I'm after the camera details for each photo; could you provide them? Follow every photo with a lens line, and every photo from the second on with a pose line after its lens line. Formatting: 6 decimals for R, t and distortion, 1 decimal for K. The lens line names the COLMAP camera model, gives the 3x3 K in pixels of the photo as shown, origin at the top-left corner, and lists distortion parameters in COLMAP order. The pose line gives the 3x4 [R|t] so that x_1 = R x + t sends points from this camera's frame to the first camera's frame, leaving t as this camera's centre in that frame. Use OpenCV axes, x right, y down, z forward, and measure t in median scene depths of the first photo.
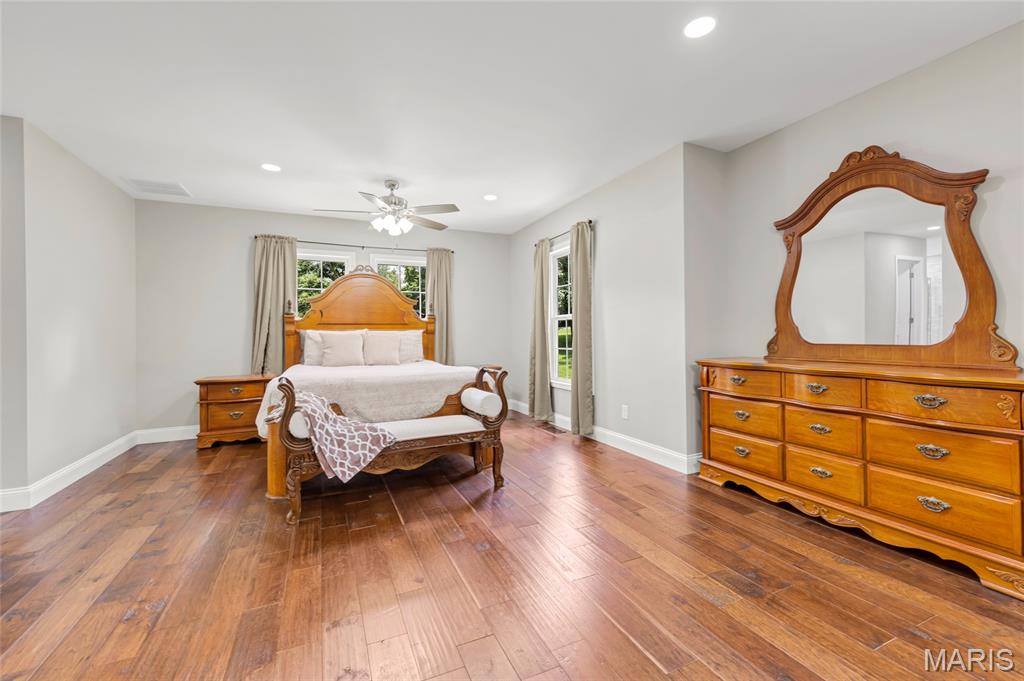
lens RADIAL K [[420.6, 0, 515.0], [0, 420.6, 339.2], [0, 0, 1]] dist [0.003476, -0.000135]
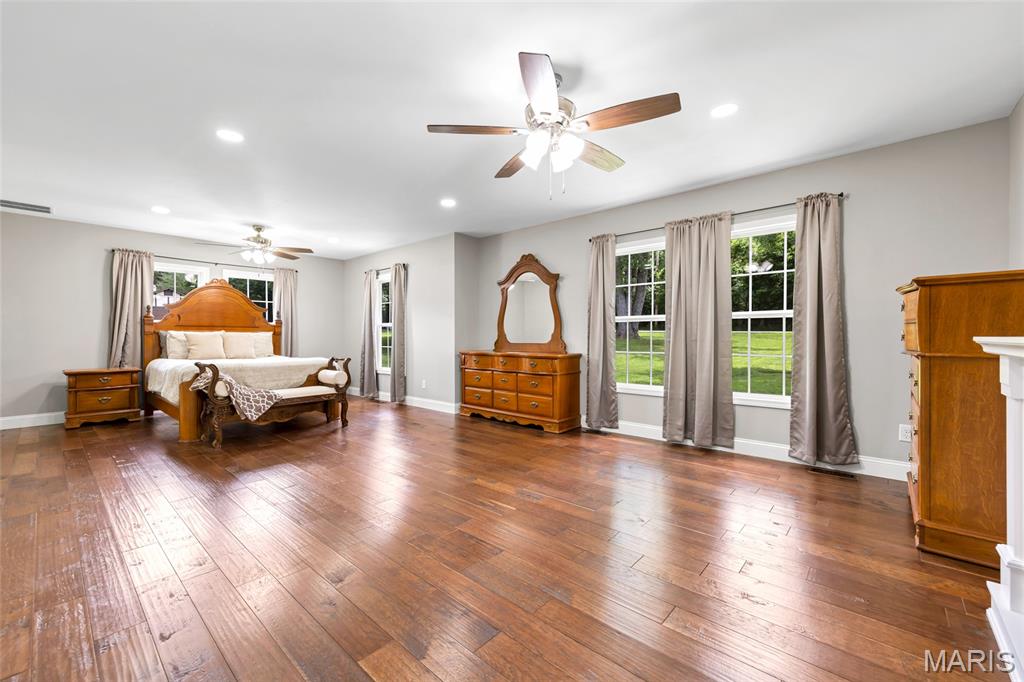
lens RADIAL K [[416.3, 0, 510.8], [0, 416.3, 337.7], [0, 0, 1]] dist [0.004416, -0.000295]
pose [[0.919550, 0.010184, 0.392841, -0.077155], [-0.006601, 0.999923, -0.010471, 0.006272], [-0.392917, 0.007036, 0.919547, -0.724820]]
